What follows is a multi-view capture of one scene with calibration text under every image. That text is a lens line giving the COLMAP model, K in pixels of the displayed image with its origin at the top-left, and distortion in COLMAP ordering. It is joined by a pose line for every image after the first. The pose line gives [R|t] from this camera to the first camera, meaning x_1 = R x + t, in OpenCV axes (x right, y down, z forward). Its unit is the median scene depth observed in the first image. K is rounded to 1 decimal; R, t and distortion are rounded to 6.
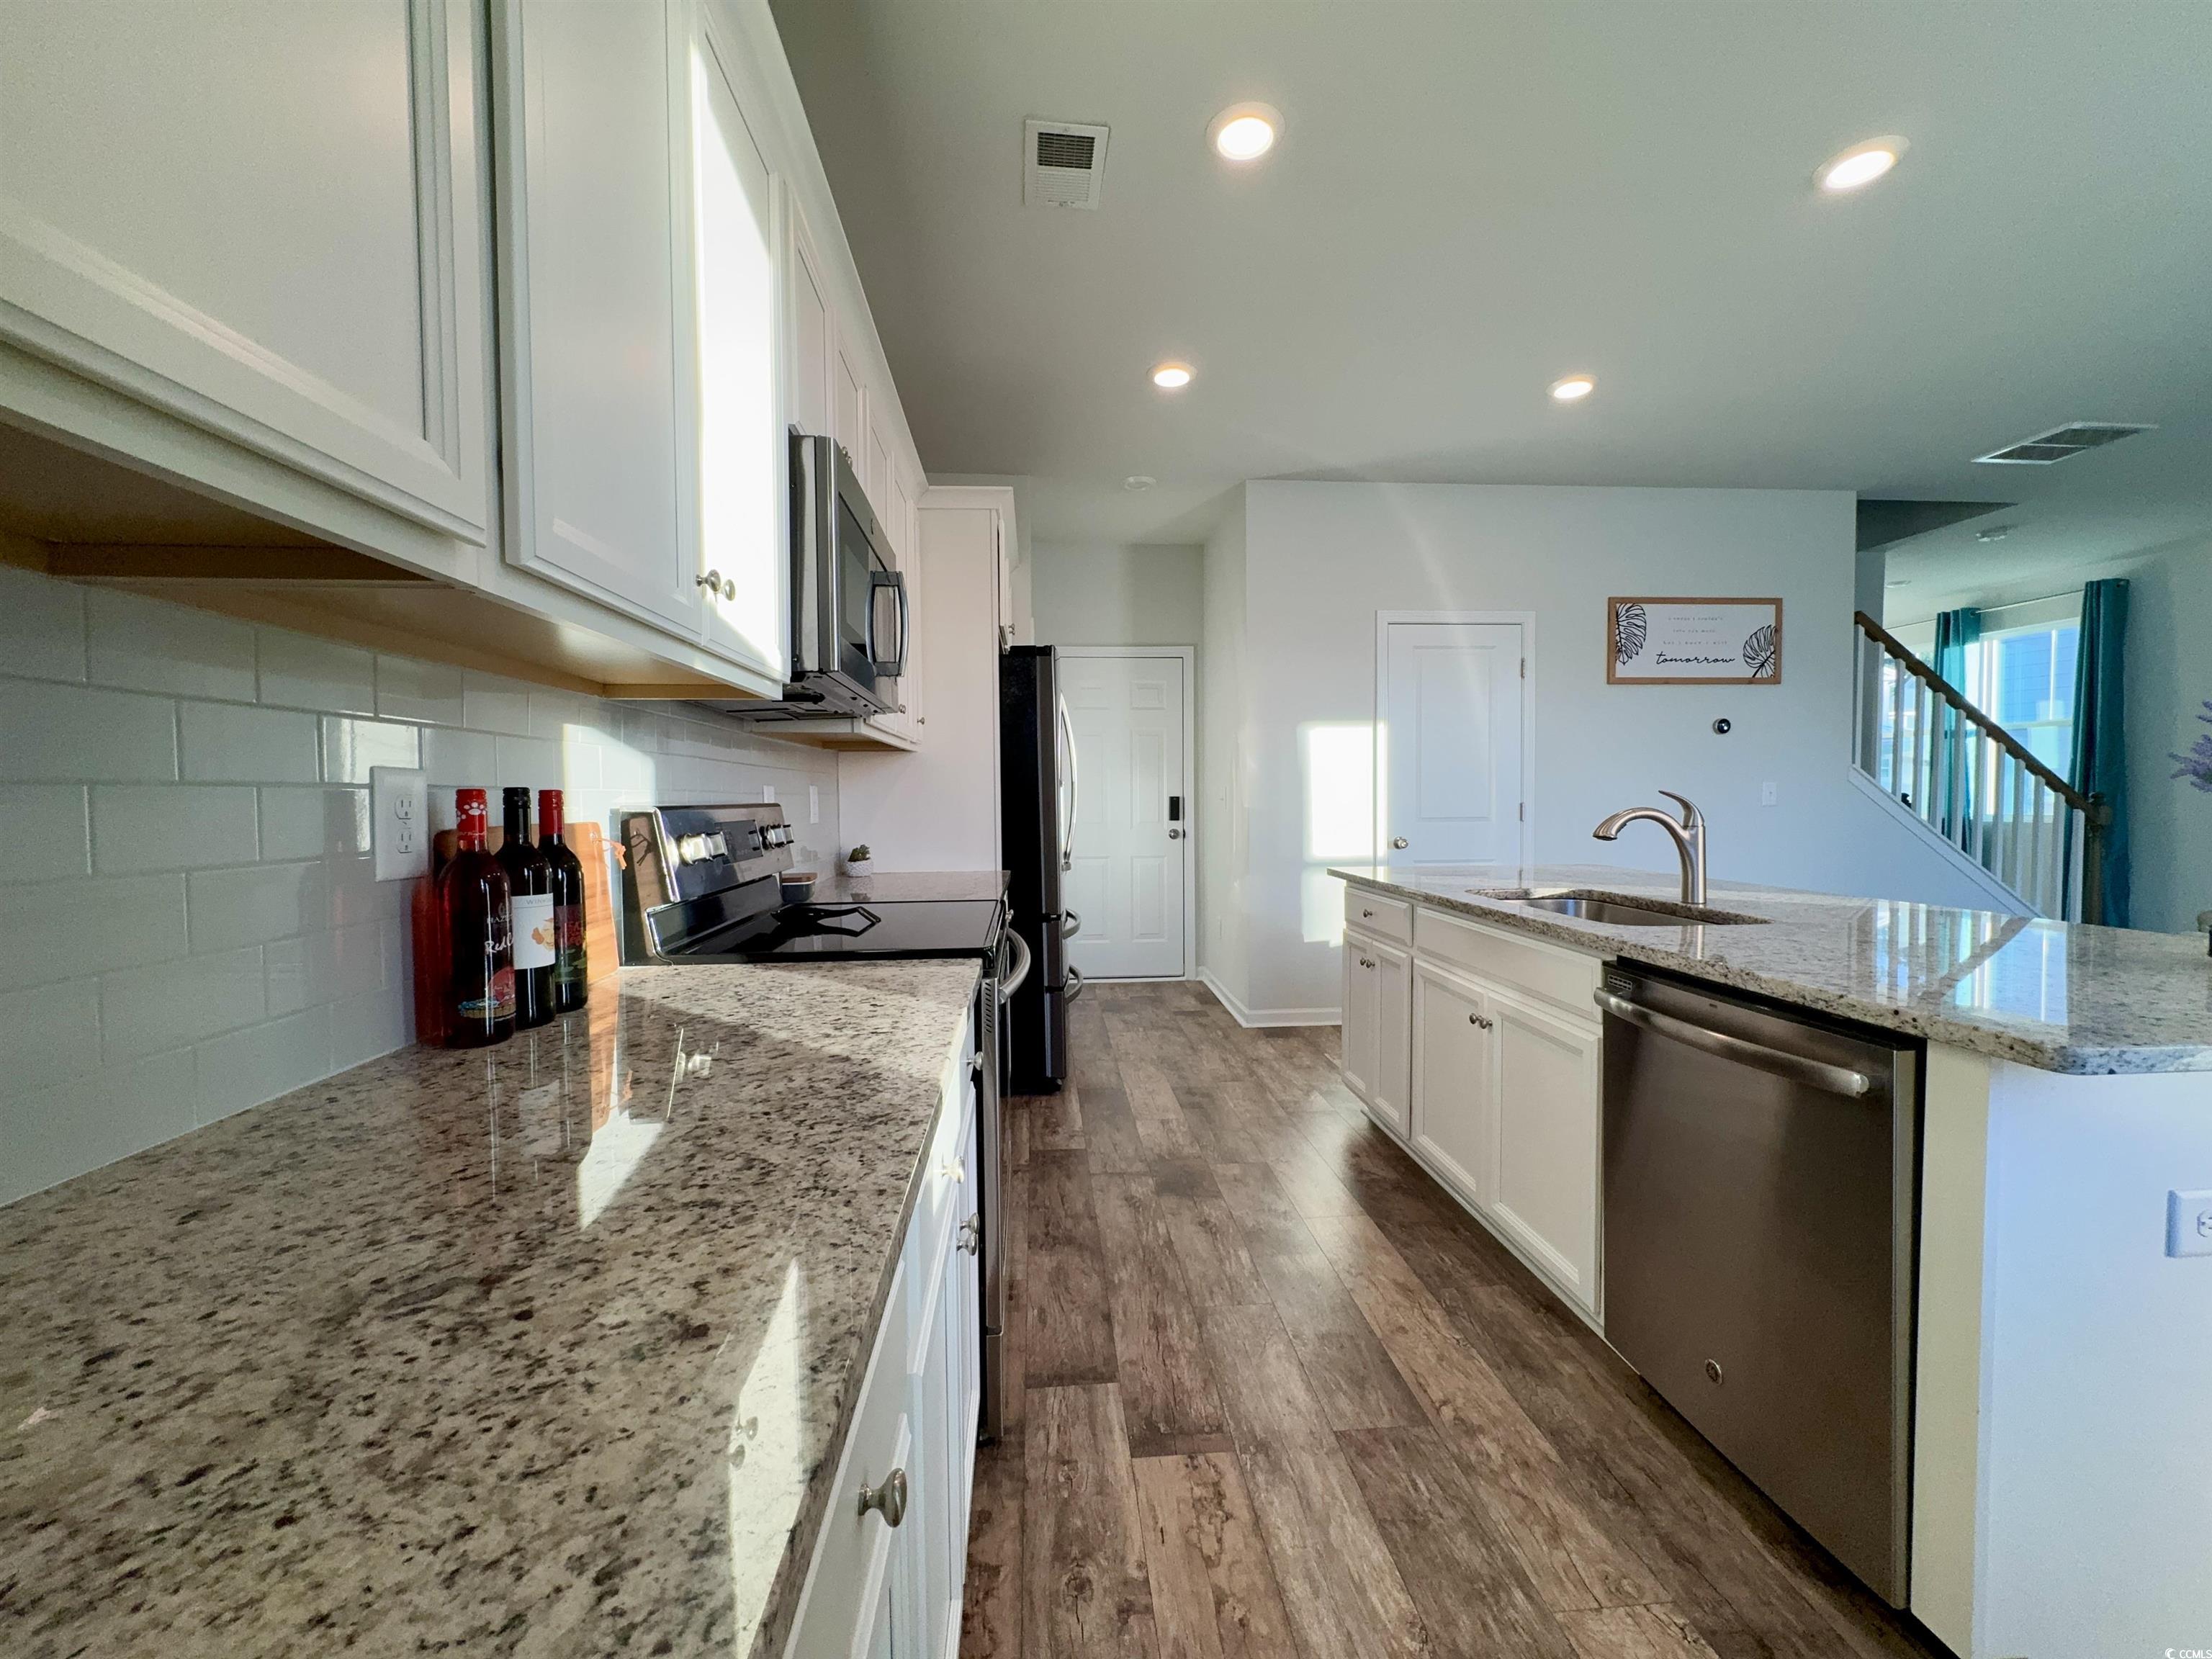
lens RADIAL K [[883.9, 0, 1118.1], [0, 883.9, 794.5], [0, 0, 1]] dist [-0.003937, 0.001473]
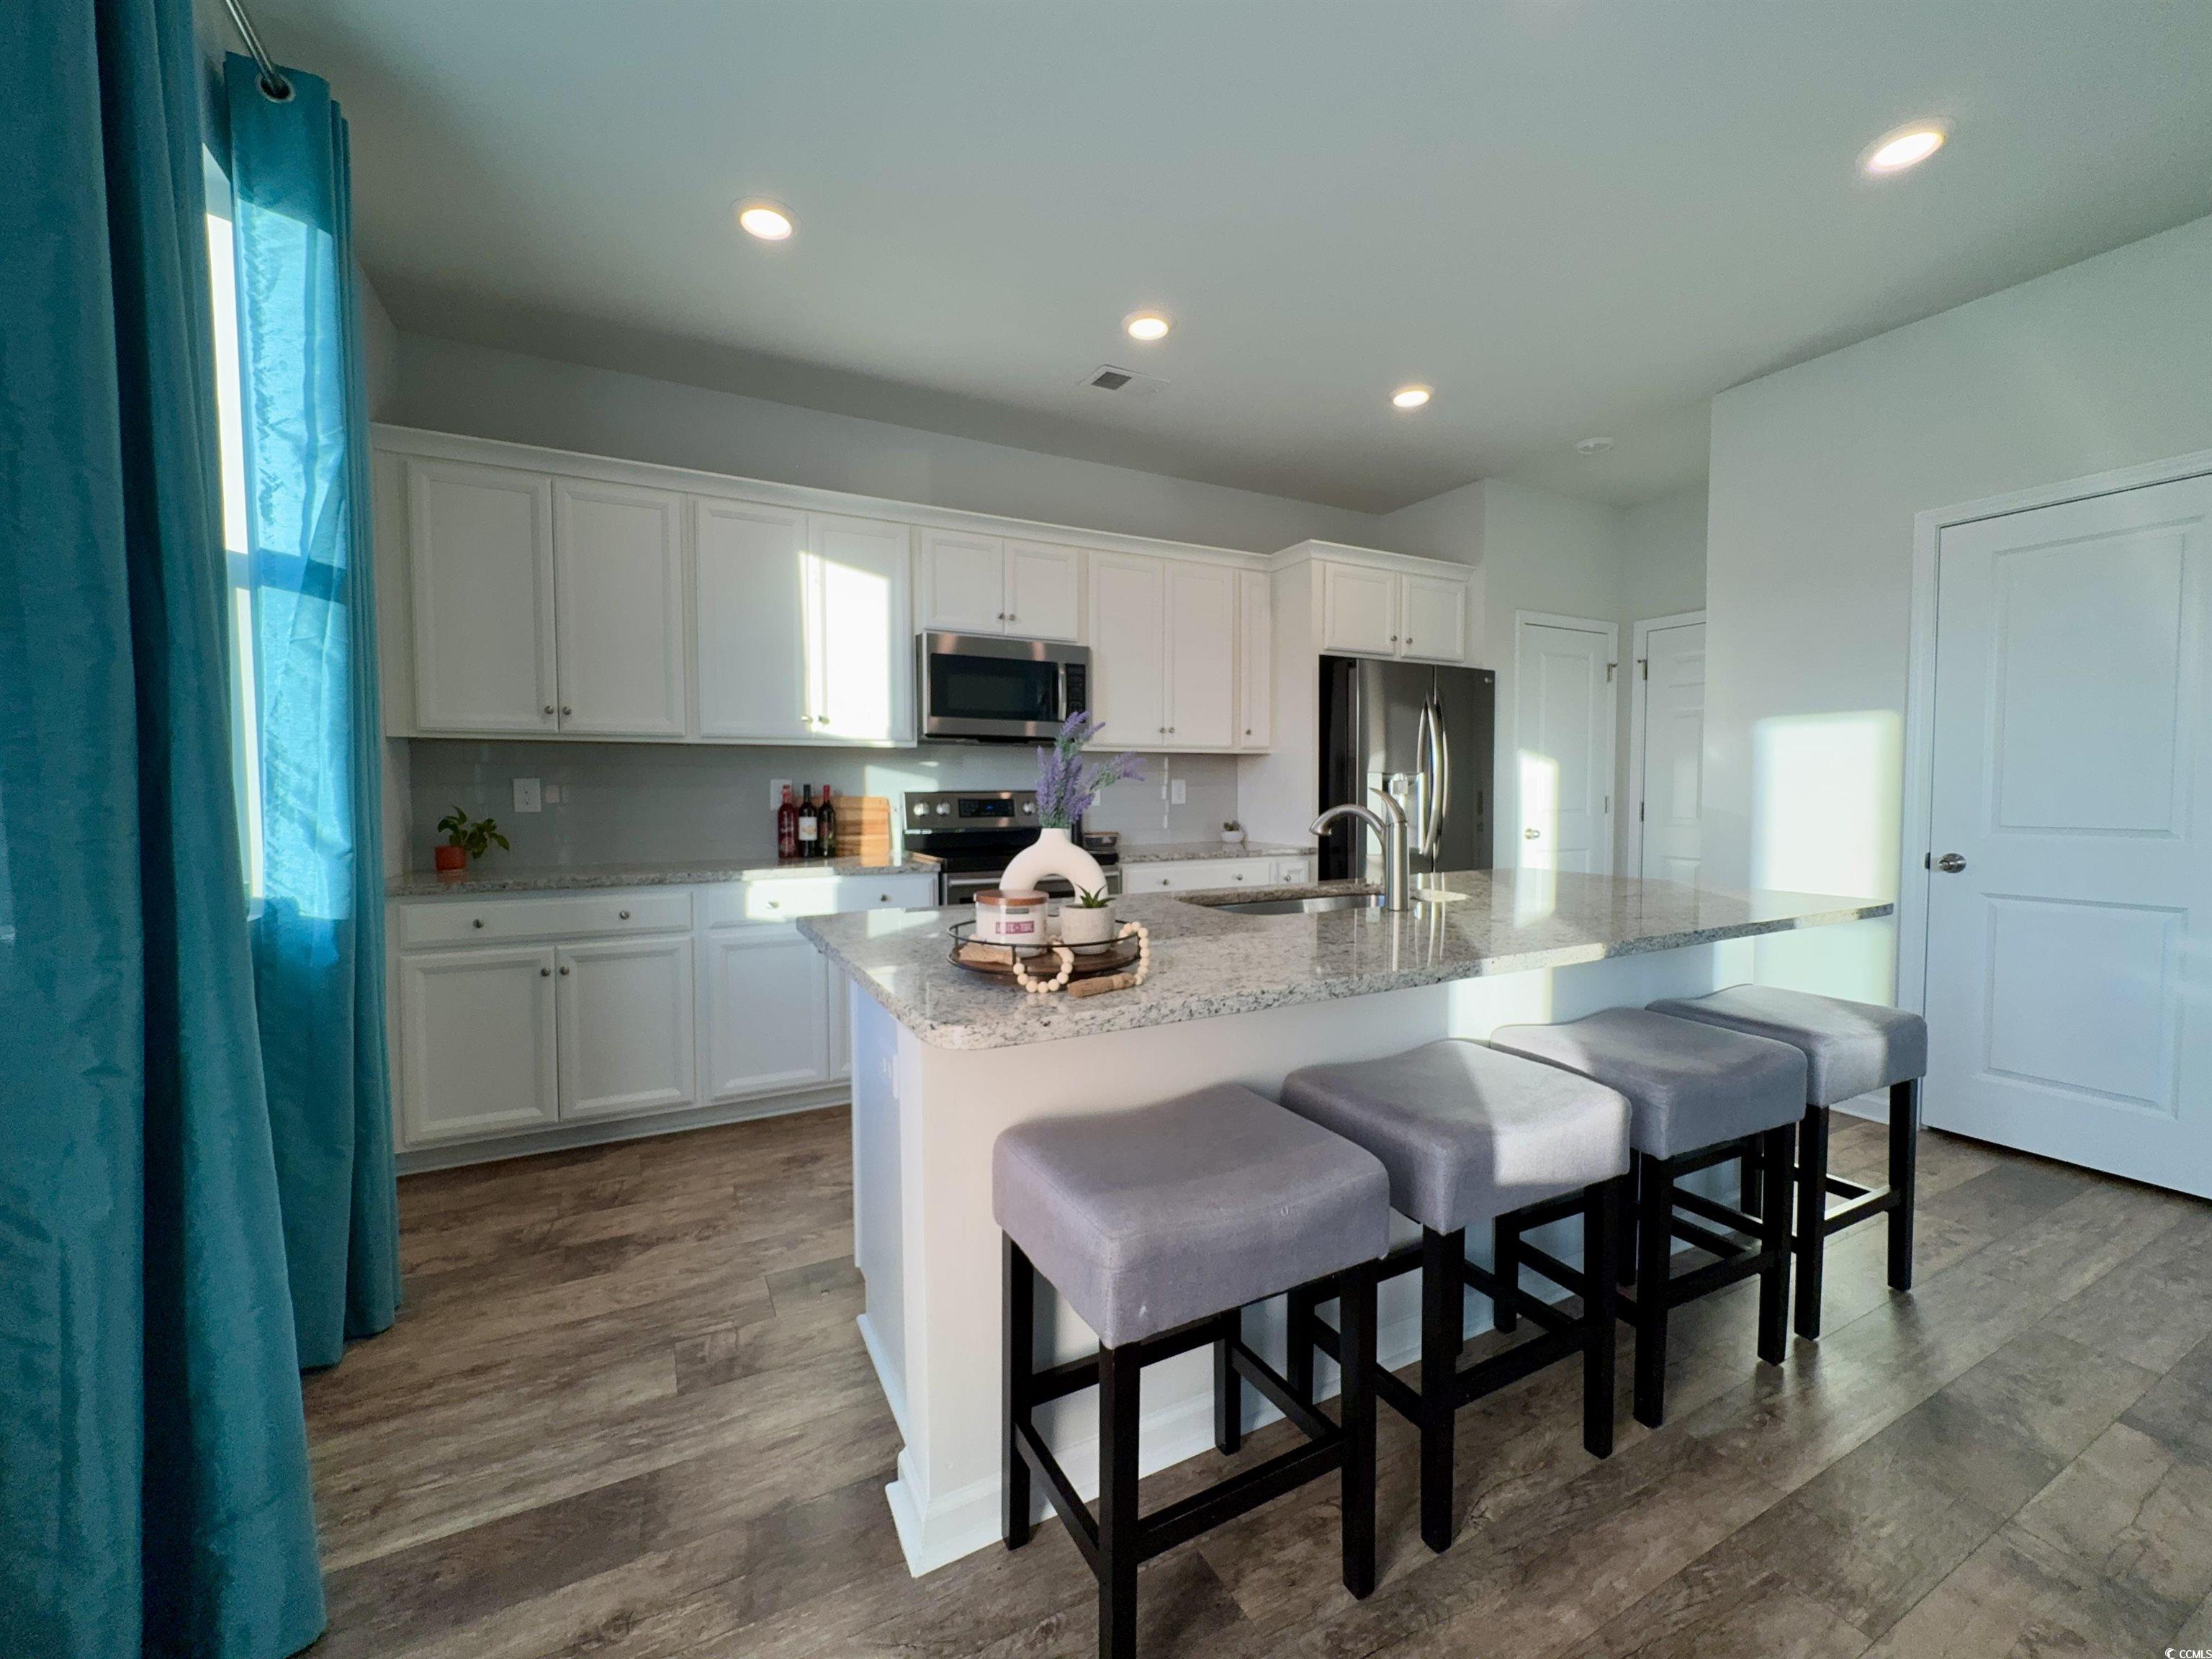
lens RADIAL K [[883.9, 0, 1097.2], [0, 883.9, 827.0], [0, 0, 1]] dist [-0.003937, 0.001473]
pose [[0.387366, 0.043390, -0.920904, 1.448348], [0.000844, 0.998875, 0.047419, -0.005227], [0.921926, -0.019145, 0.386894, 0.354650]]
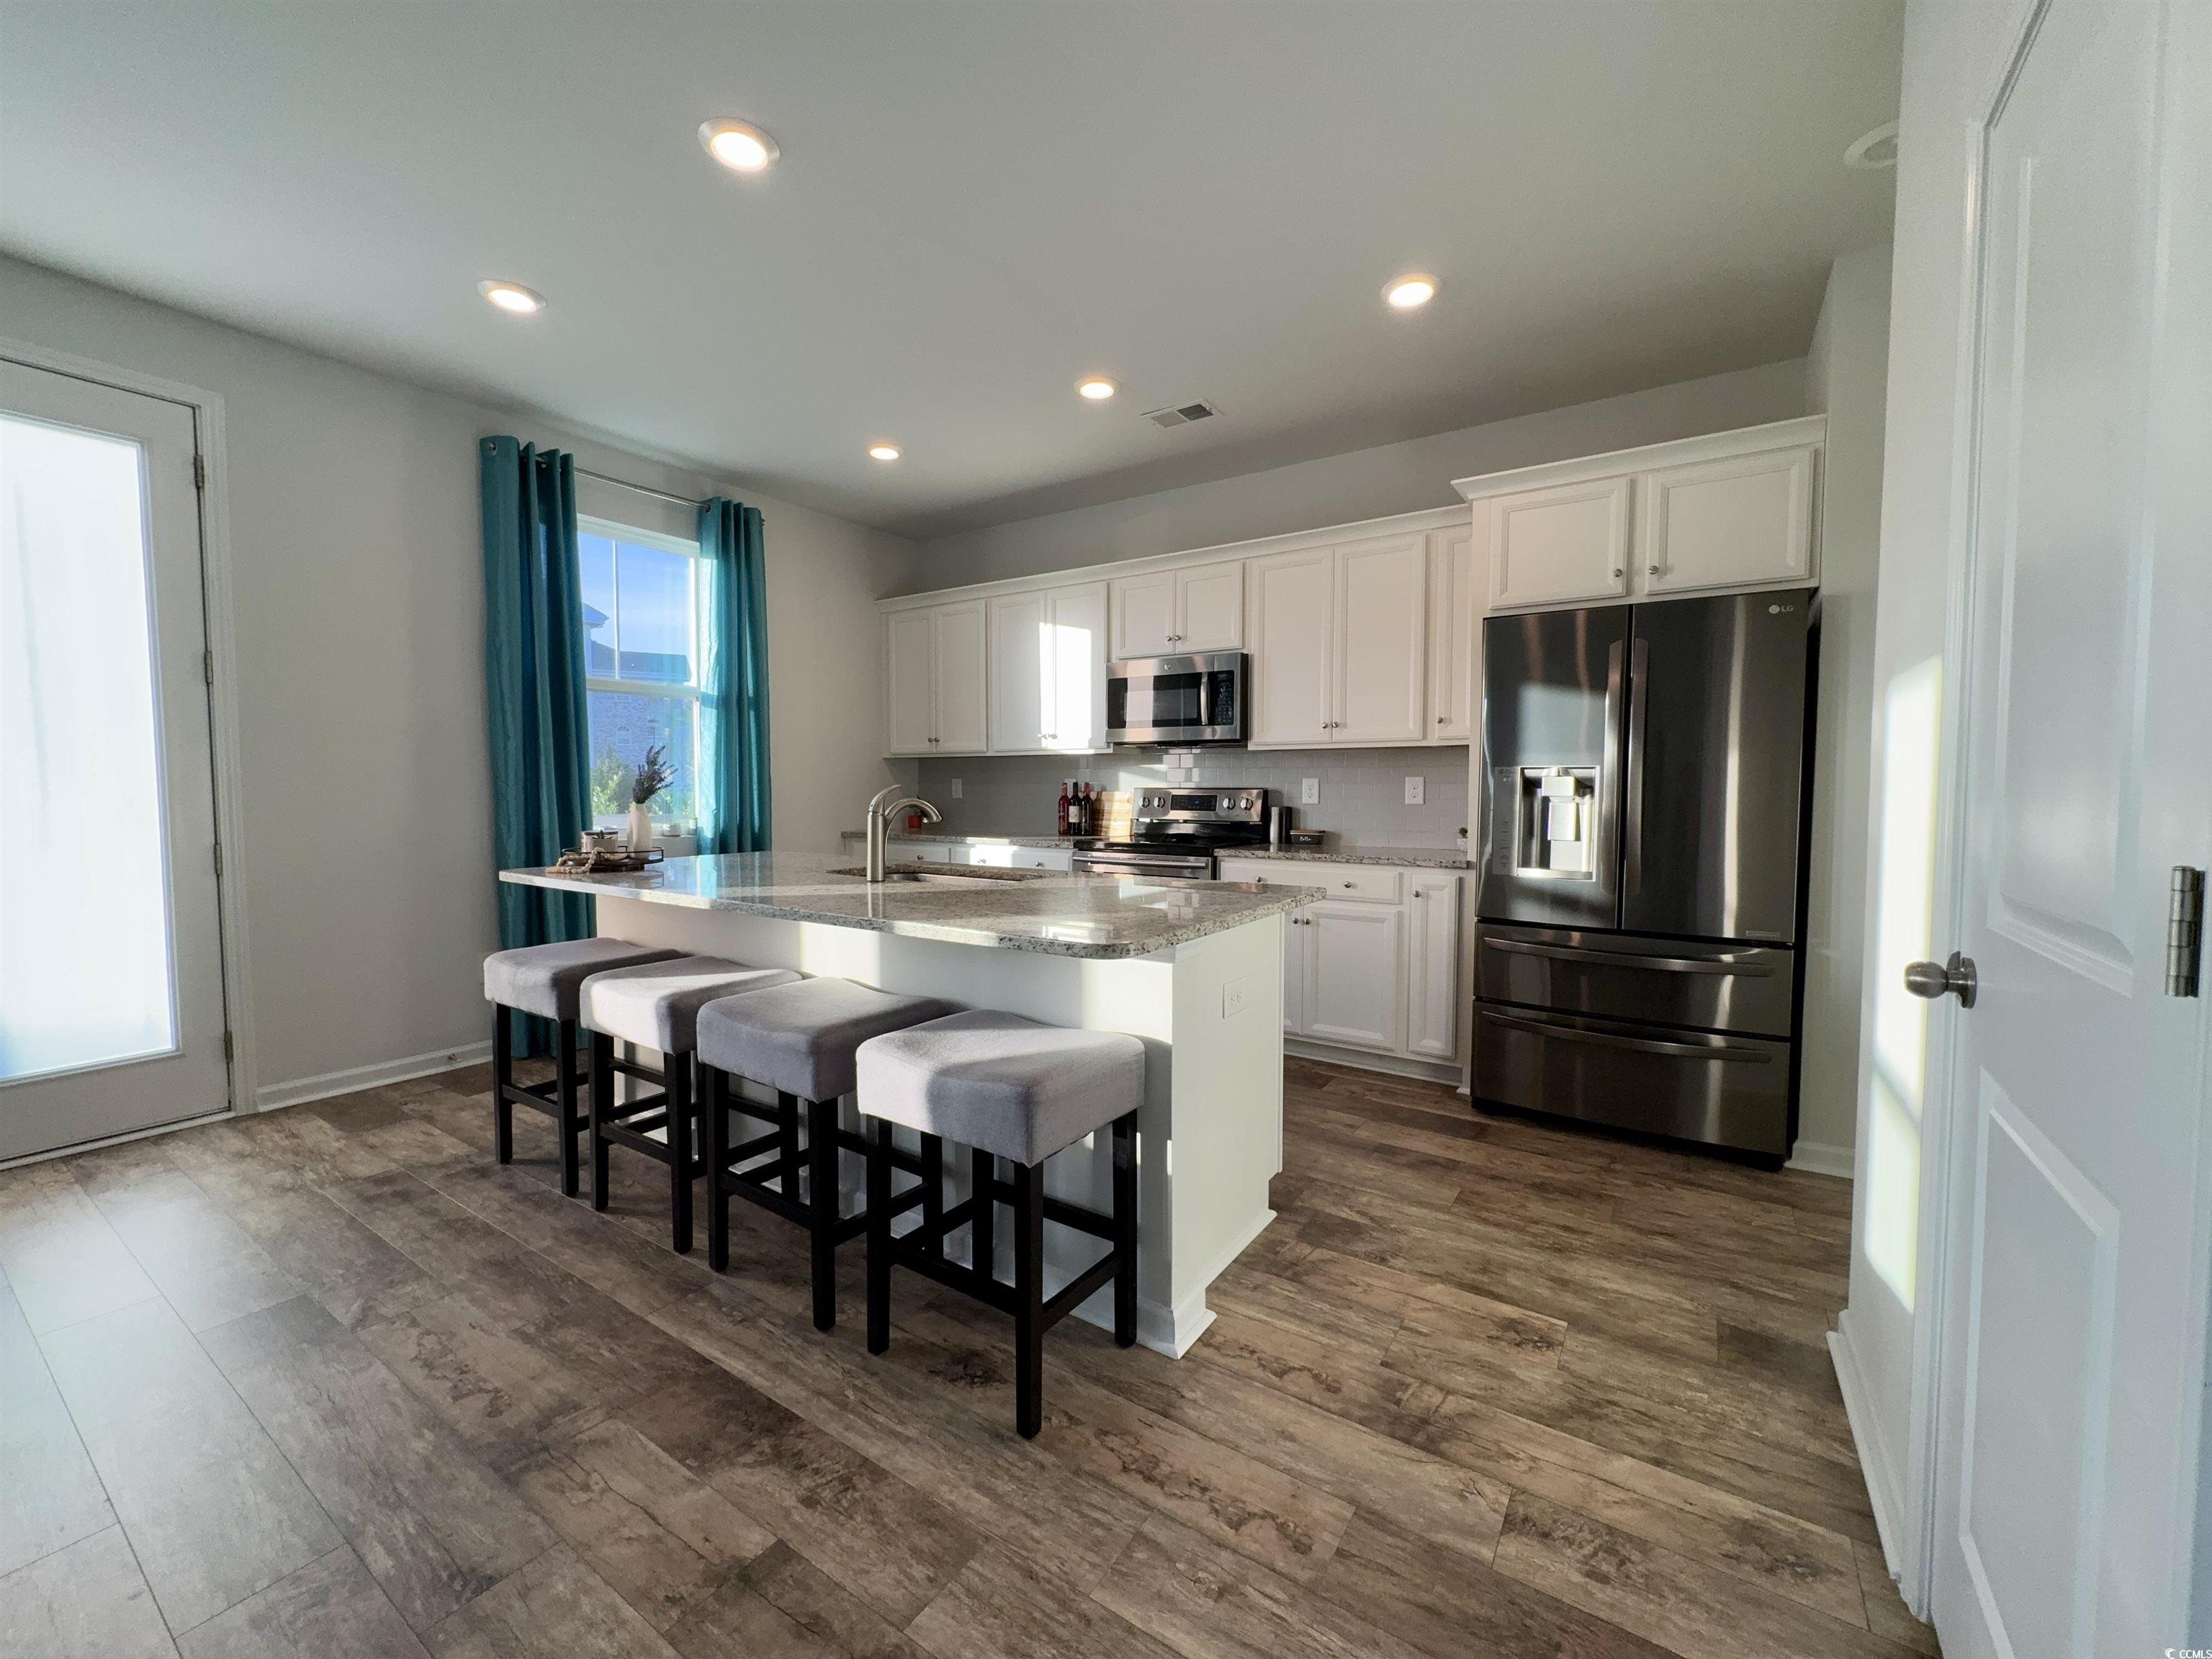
lens RADIAL K [[883.9, 0, 1141.5], [0, 883.9, 832.9], [0, 0, 1]] dist [-0.003937, 0.001473]
pose [[-0.608253, 0.052896, -0.791978, 1.435823], [0.005539, 0.998036, 0.062404, -0.017083], [0.793724, 0.033571, -0.607352, 2.085432]]
